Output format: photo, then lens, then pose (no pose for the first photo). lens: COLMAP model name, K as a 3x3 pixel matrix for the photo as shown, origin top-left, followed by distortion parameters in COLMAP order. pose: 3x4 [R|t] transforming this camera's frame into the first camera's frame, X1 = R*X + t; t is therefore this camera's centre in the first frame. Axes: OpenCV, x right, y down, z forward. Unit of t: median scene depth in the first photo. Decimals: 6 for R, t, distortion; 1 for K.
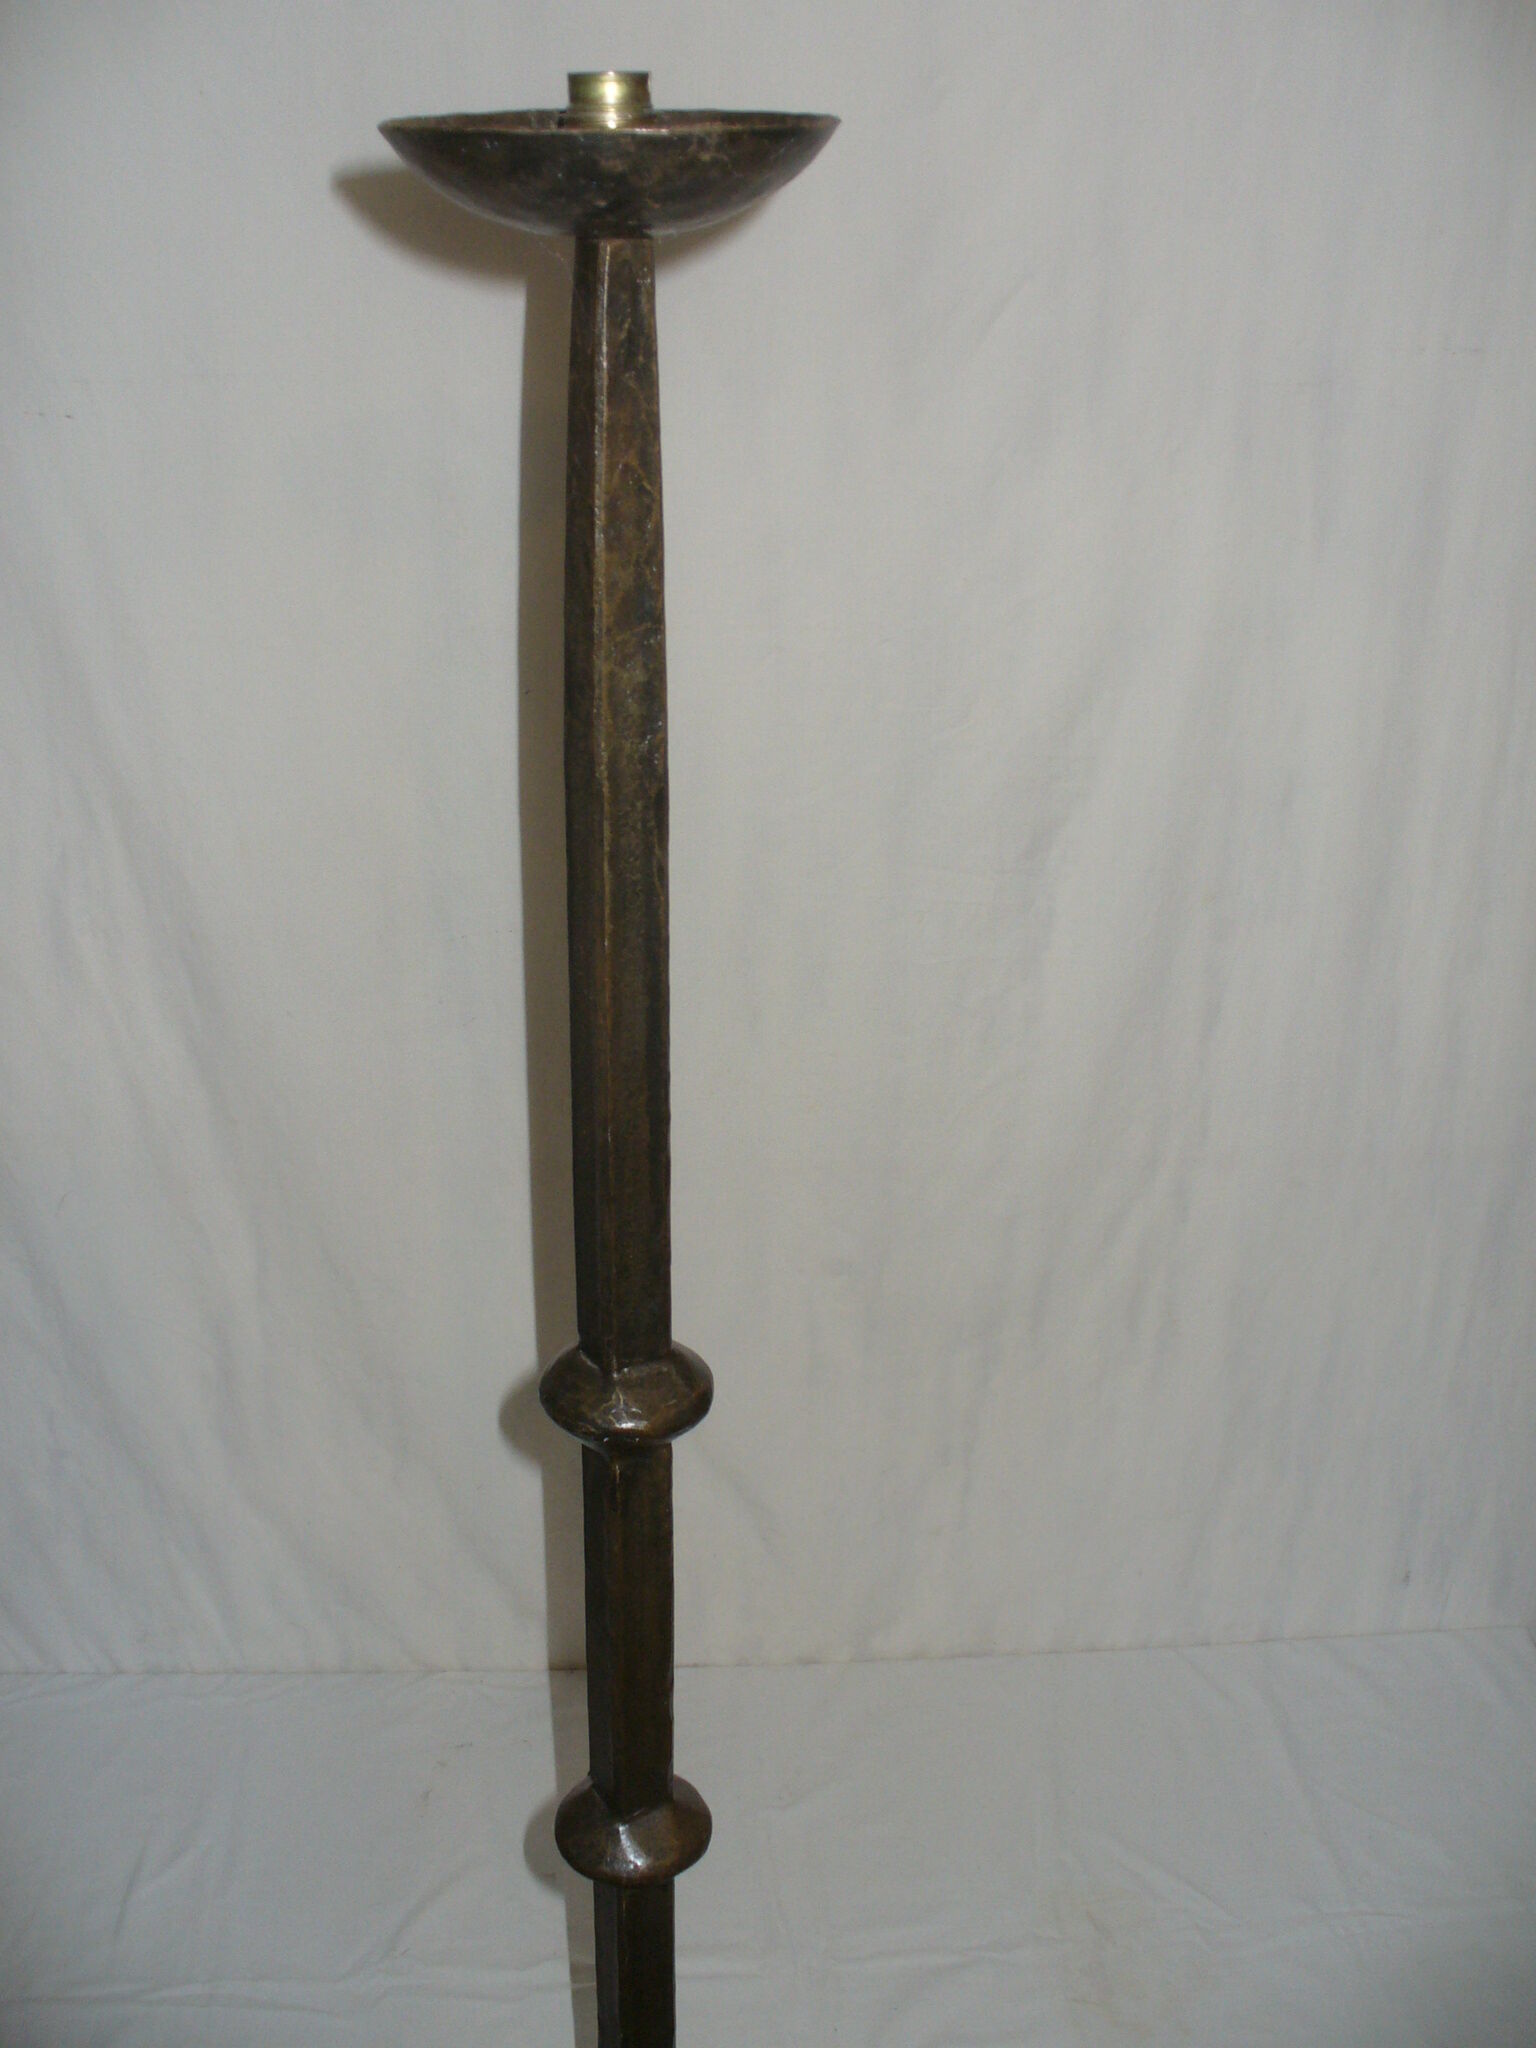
lens RADIAL K [[2345.5, 0, 763.9], [0, 2345.5, 993.6], [0, 0, 1]] dist [-0.291491, 0.469294]
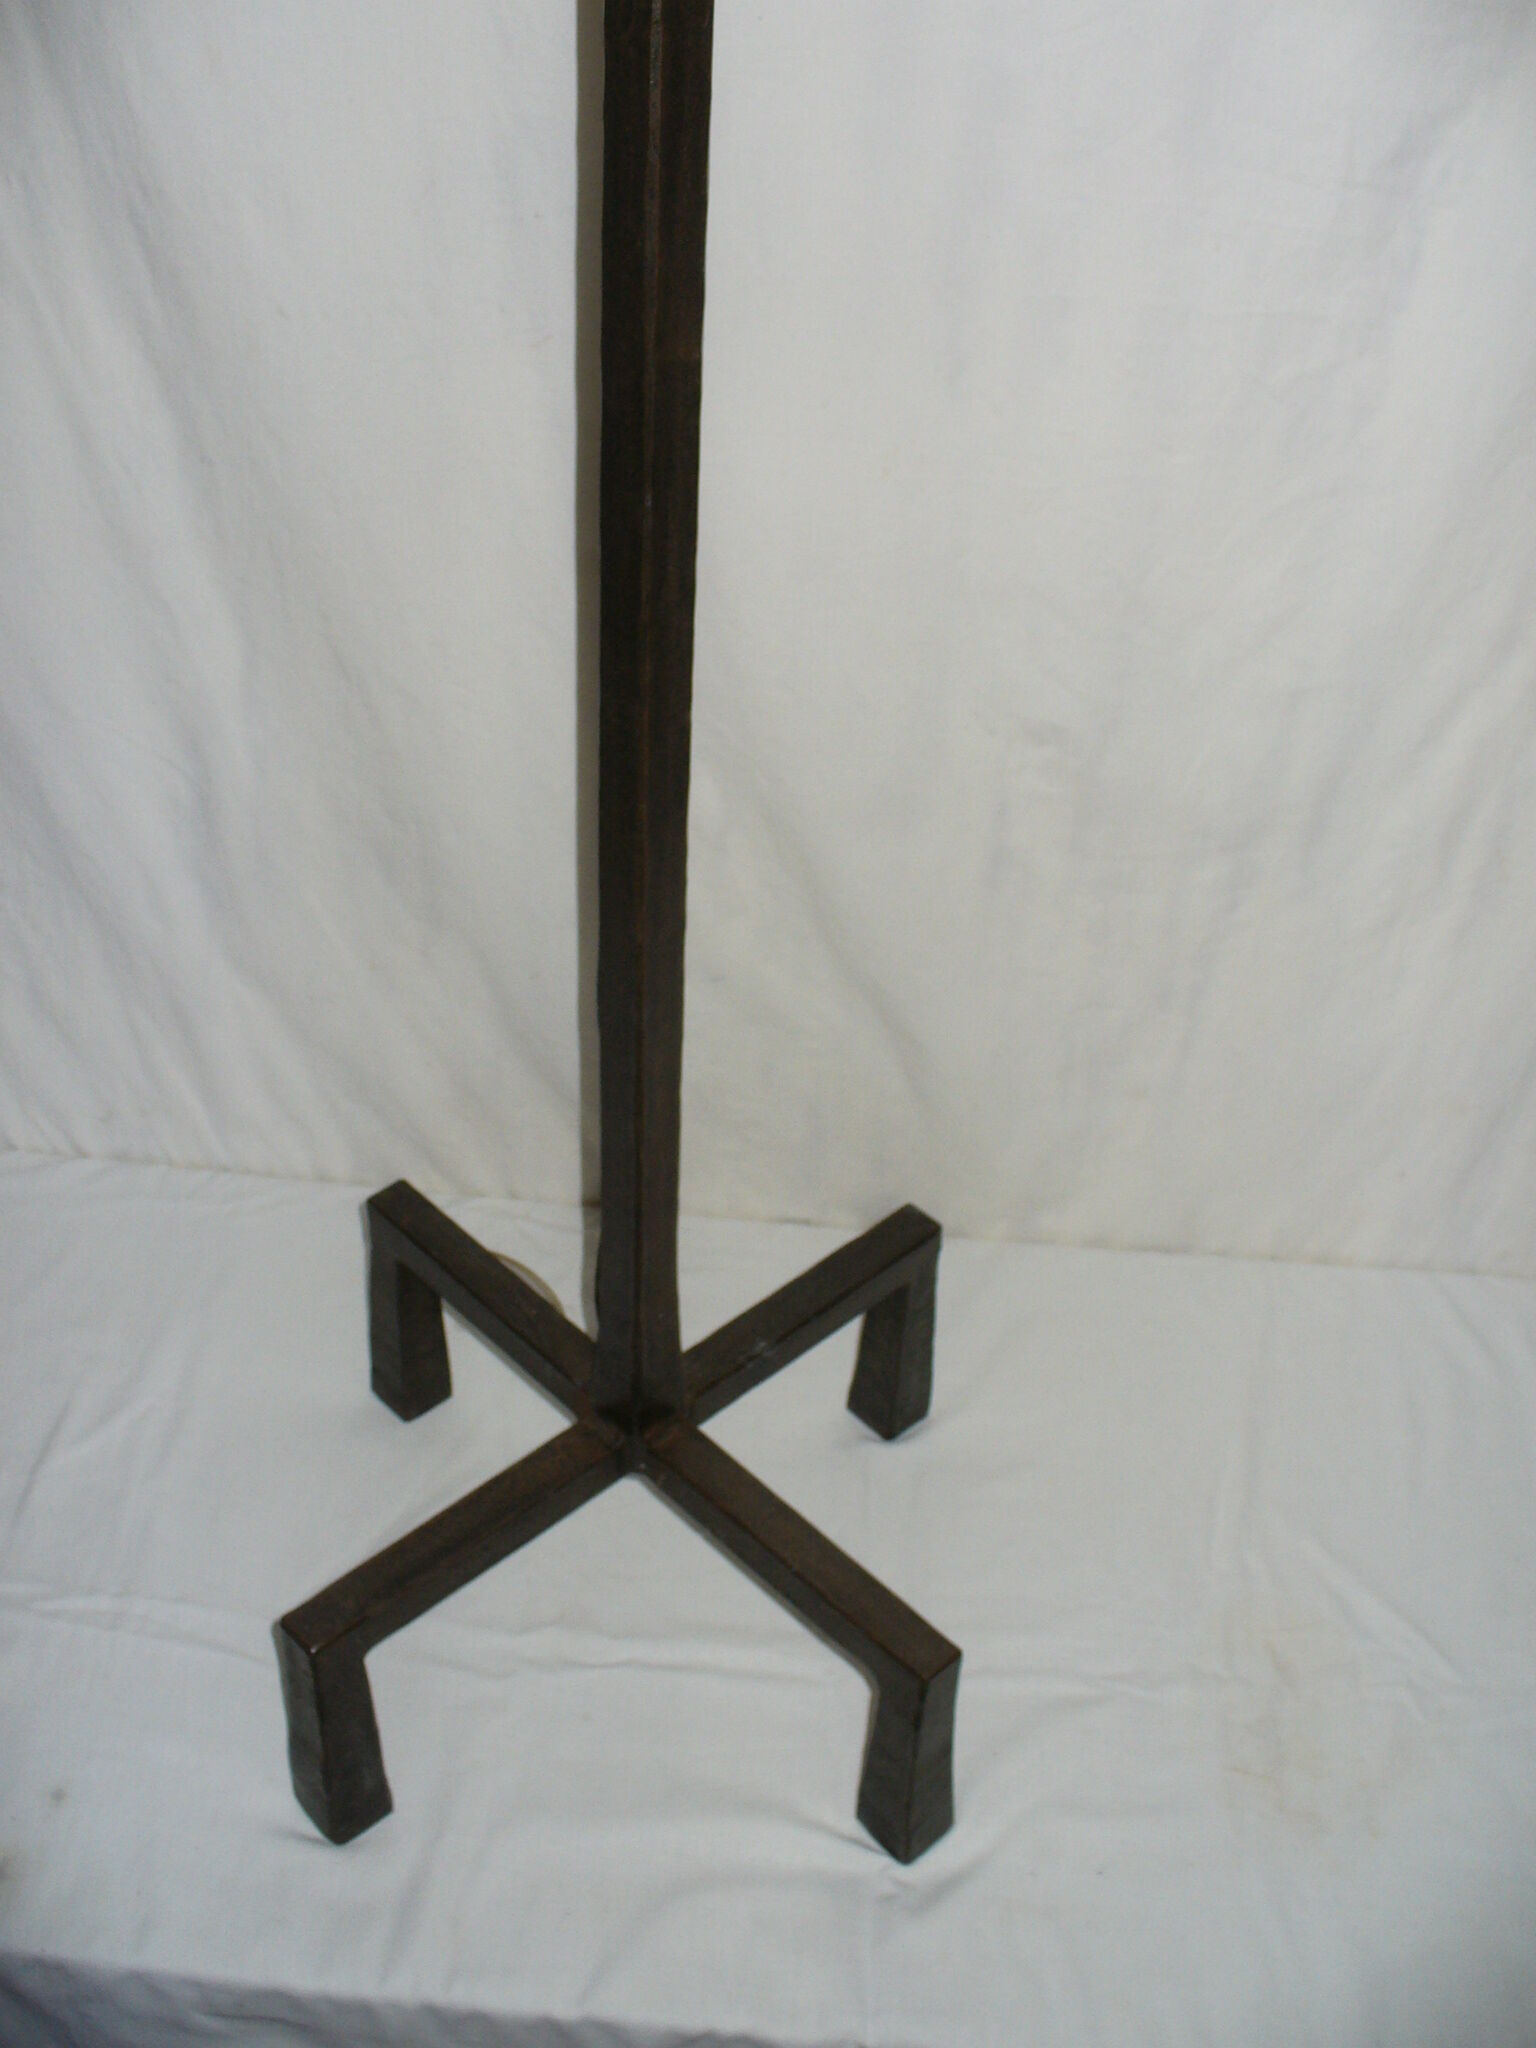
lens RADIAL K [[2345.5, 0, 763.9], [0, 2345.5, 993.6], [0, 0, 1]] dist [-0.291491, 0.469294]
pose [[0.989741, 0.110774, -0.090229, 0.019670], [-0.081125, 0.955594, 0.283301, -0.001028], [0.117604, -0.273075, 0.954777, 0.290221]]
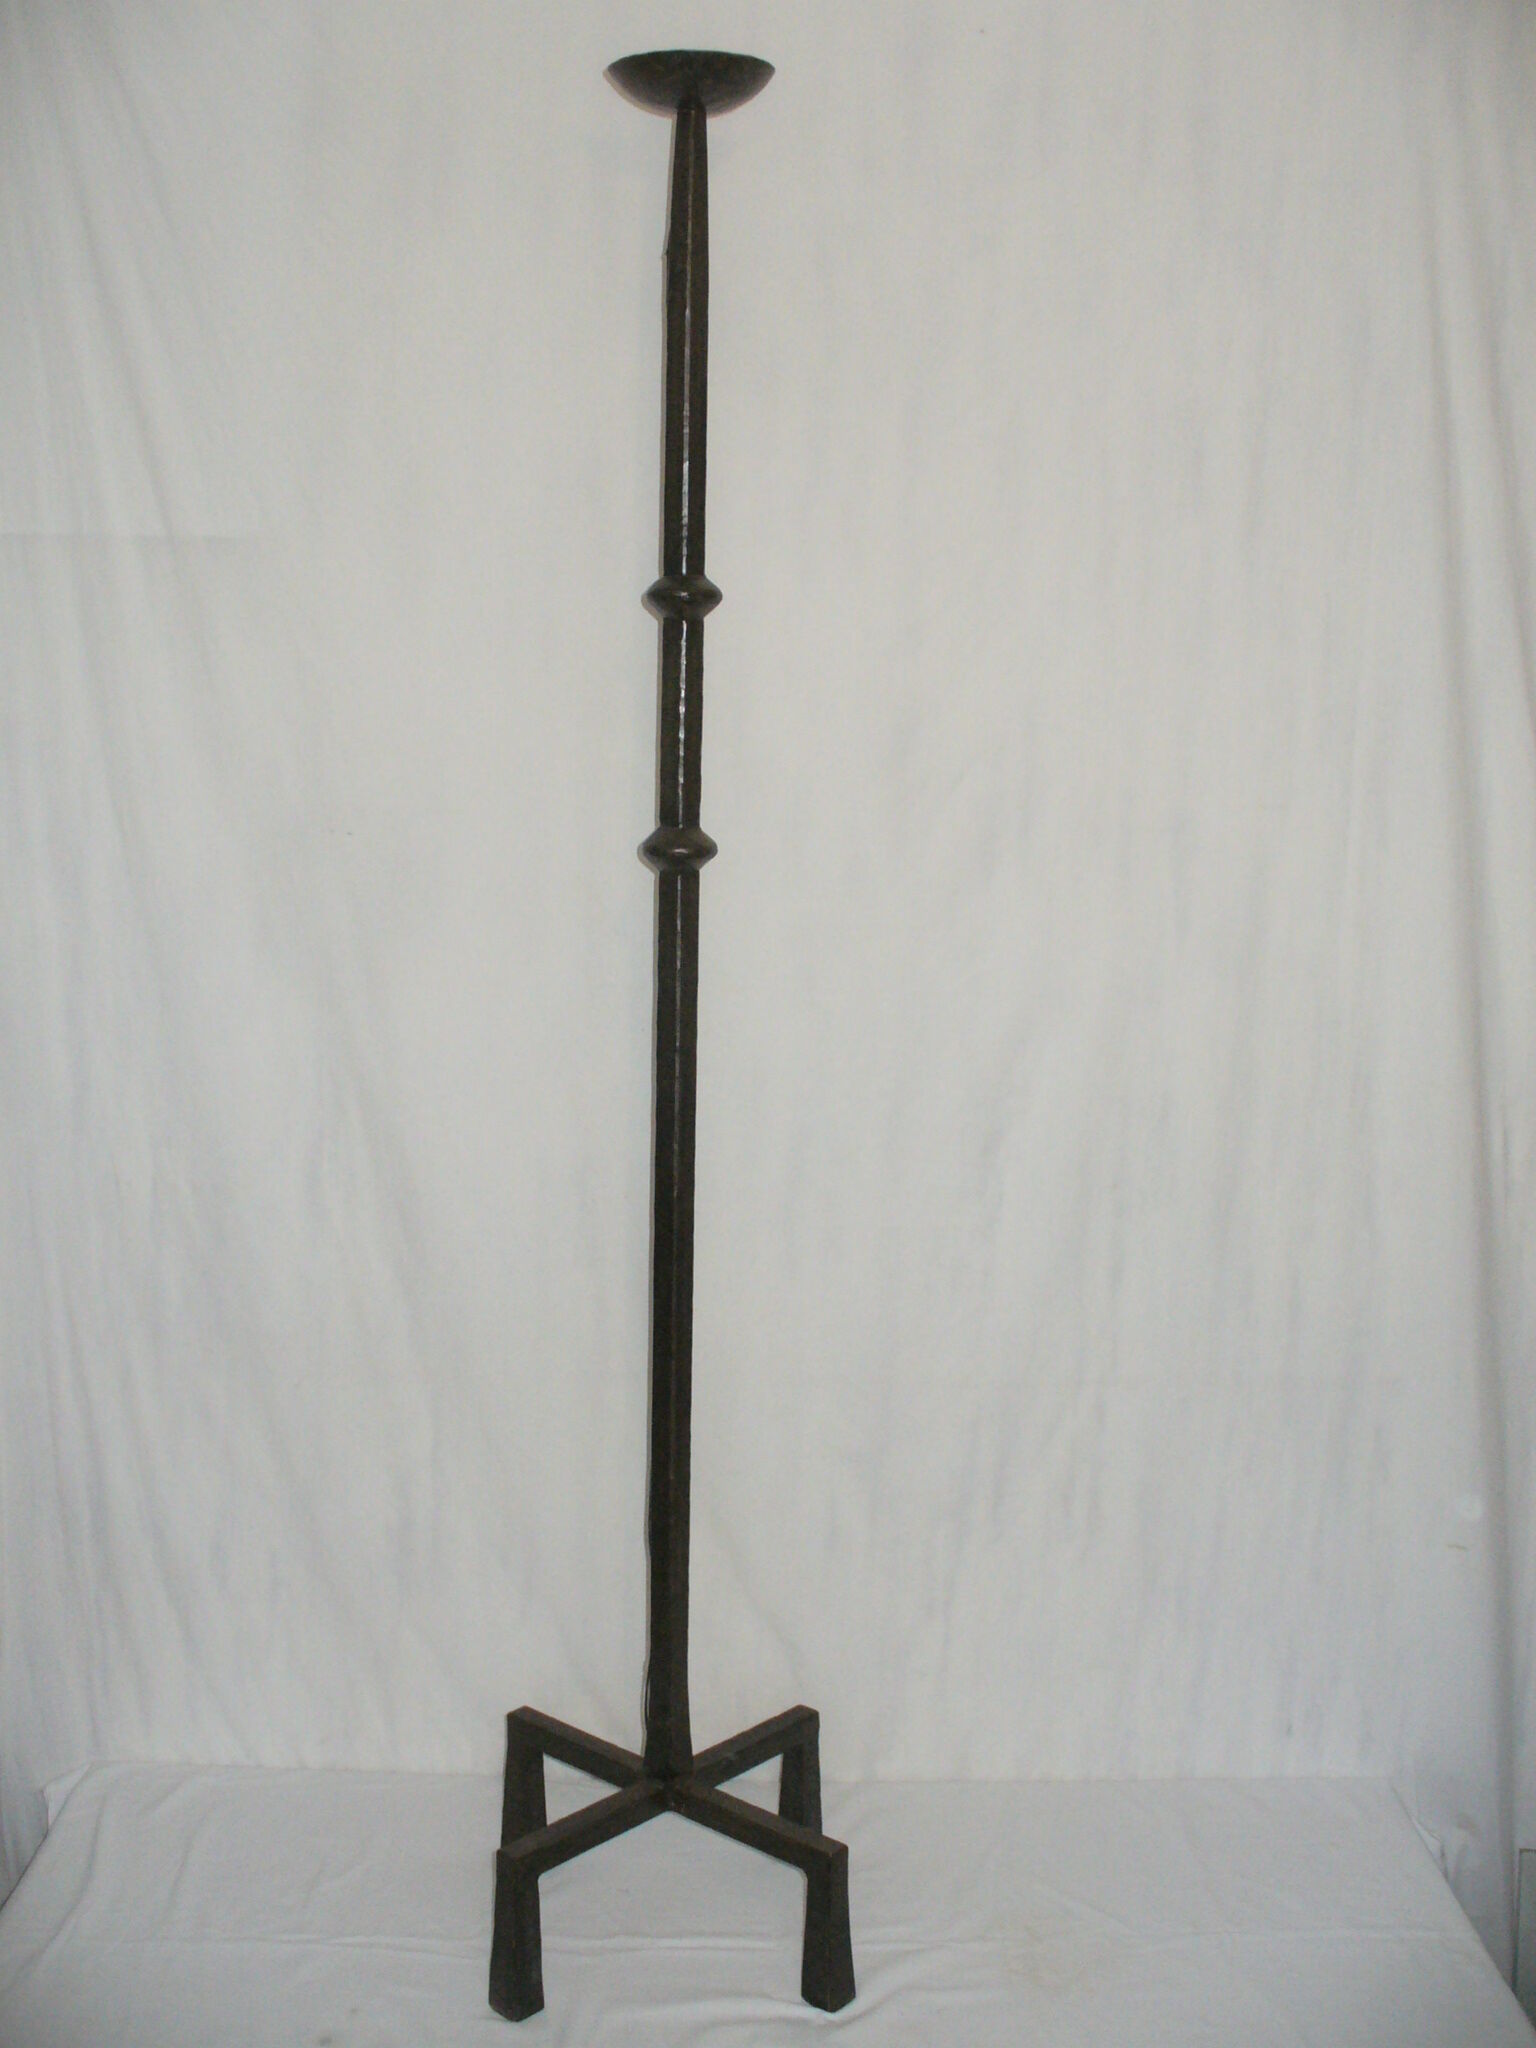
lens RADIAL K [[2345.5, 0, 763.9], [0, 2345.5, 993.6], [0, 0, 1]] dist [-0.291491, 0.469294]
pose [[0.998711, 0.014051, -0.048772, 0.043135], [-0.025753, 0.968319, -0.248386, 0.192951], [0.043737, 0.249322, 0.967432, -0.400165]]
